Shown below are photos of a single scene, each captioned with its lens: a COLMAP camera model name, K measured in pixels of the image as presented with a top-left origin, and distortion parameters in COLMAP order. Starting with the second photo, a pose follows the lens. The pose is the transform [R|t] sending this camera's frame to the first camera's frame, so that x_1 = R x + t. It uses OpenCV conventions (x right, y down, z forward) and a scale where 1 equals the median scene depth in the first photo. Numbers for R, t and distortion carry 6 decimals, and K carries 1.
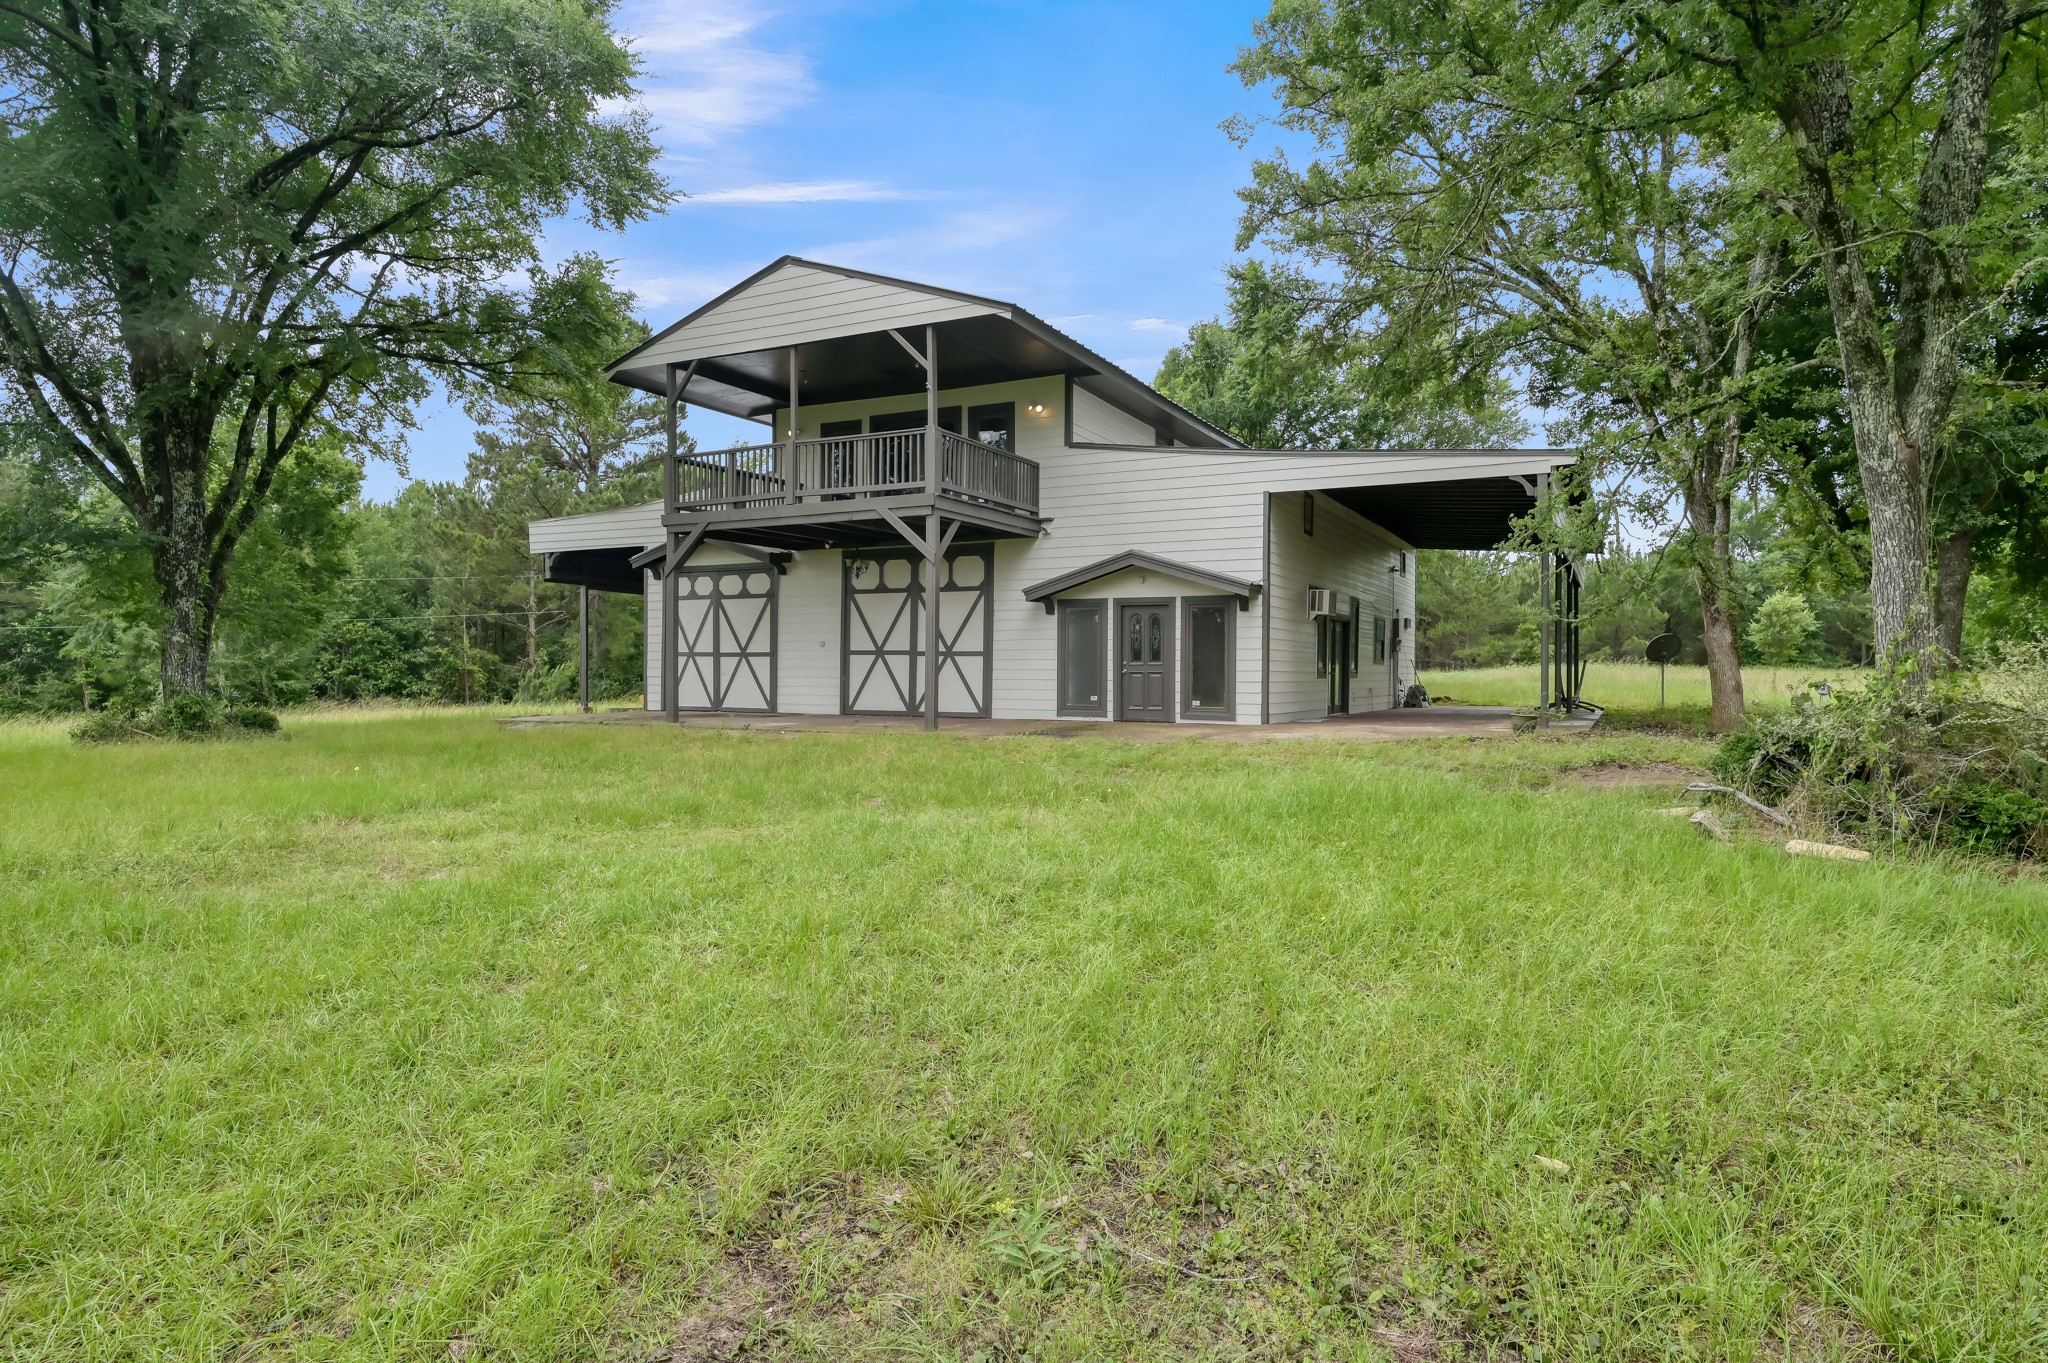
lens RADIAL K [[1185.1, 0, 1017.8], [0, 1185.1, 679.6], [0, 0, 1]] dist [-0.005775, -0.001192]
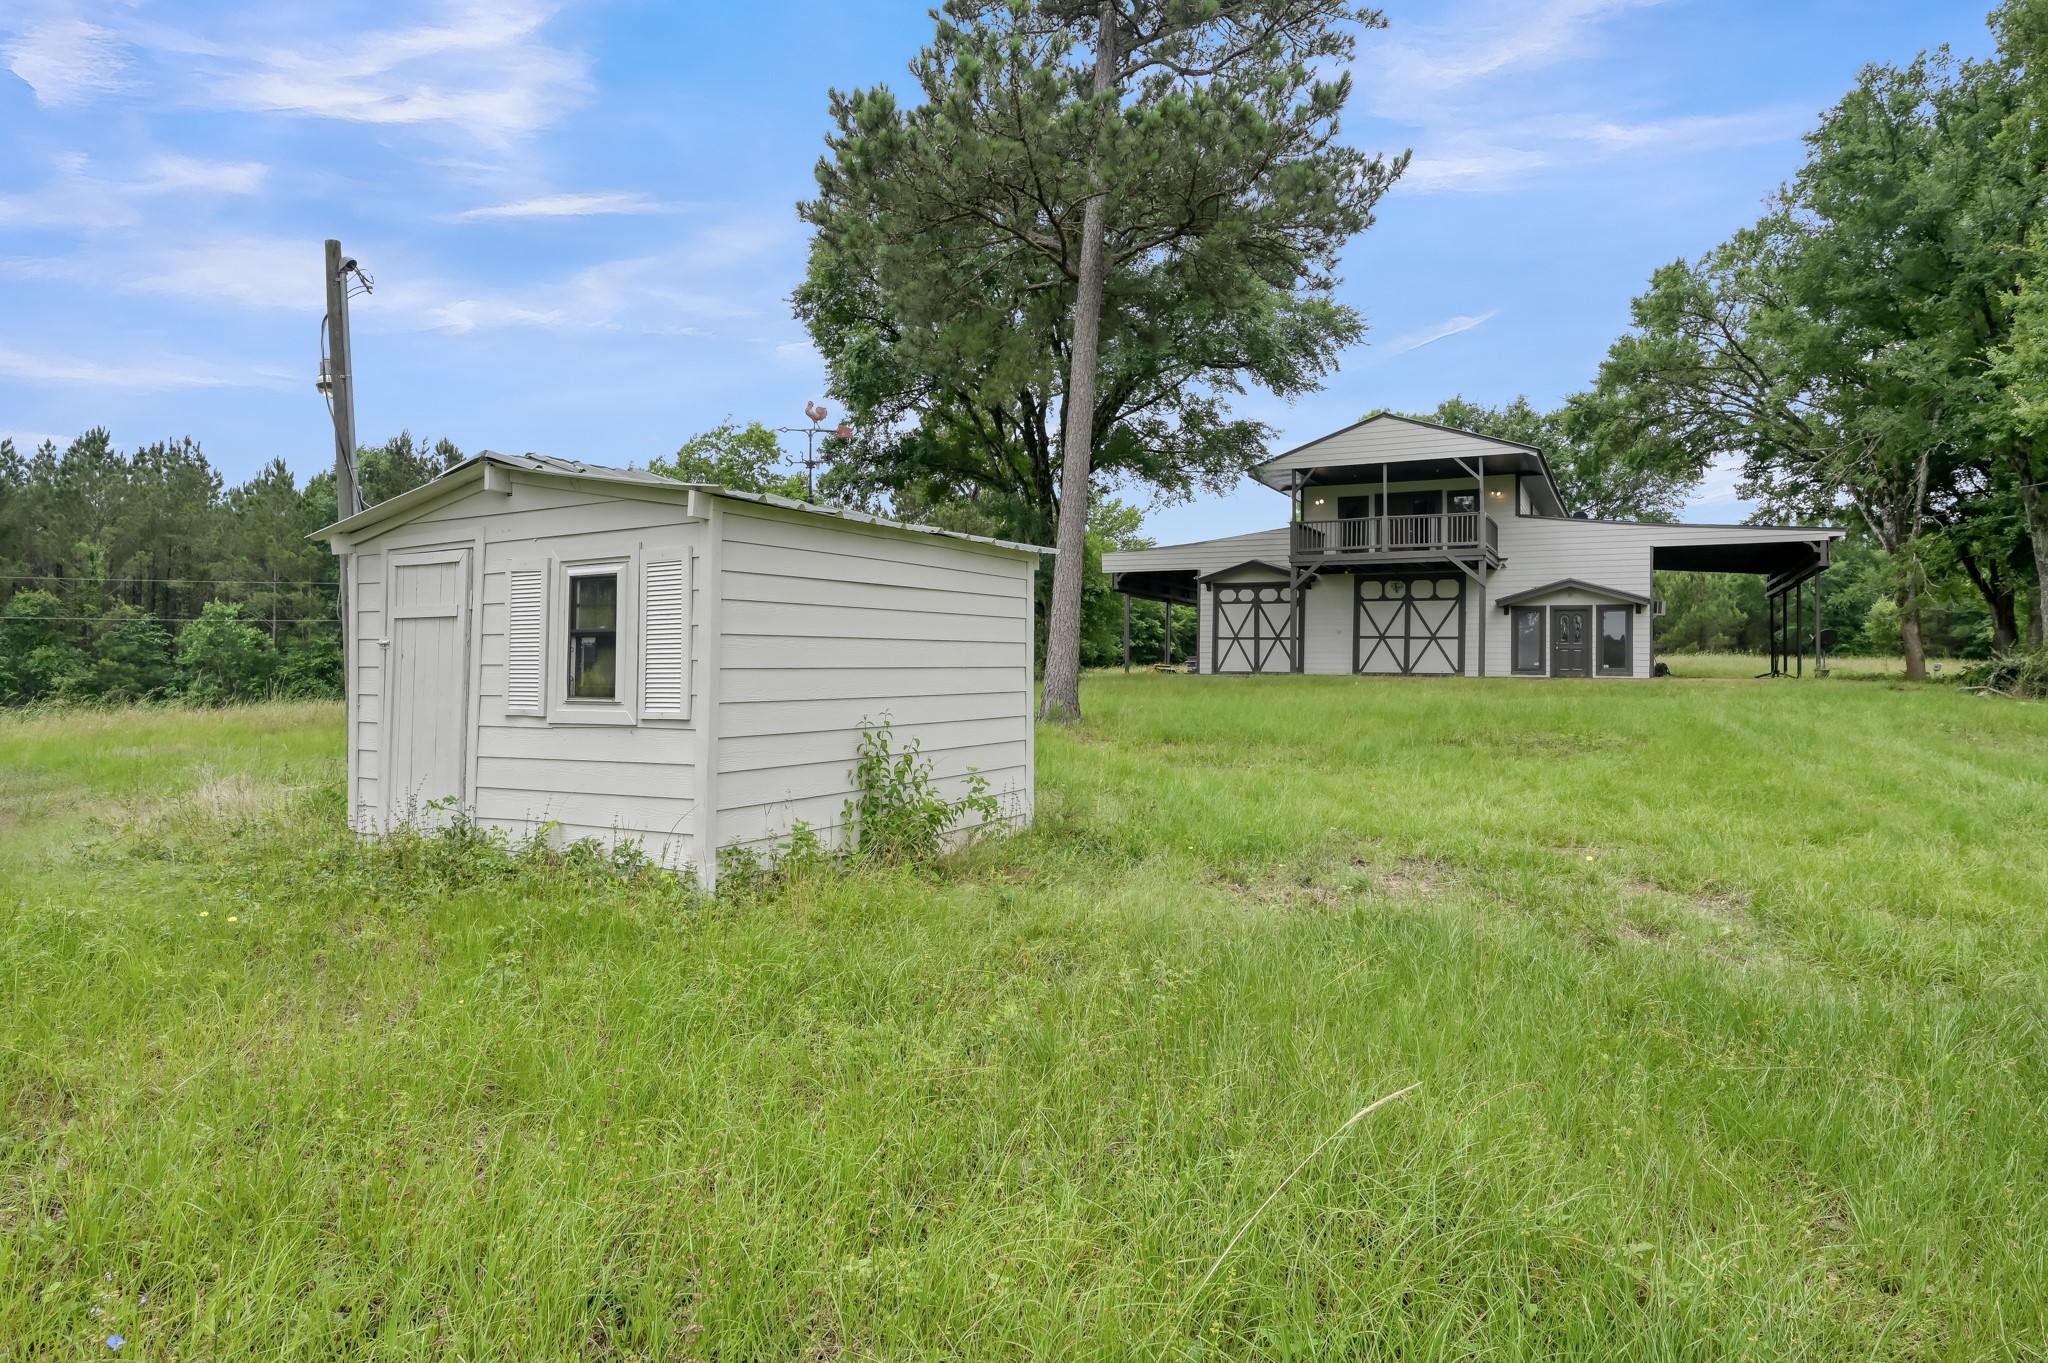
lens RADIAL K [[1185.1, 0, 1015.0], [0, 1185.1, 653.3], [0, 0, 1]] dist [-0.005775, -0.001192]
pose [[0.999928, 0.005343, -0.010749, -0.623618], [-0.005545, 0.999807, -0.018845, 0.034169], [0.010647, 0.018904, 0.999765, -0.667957]]
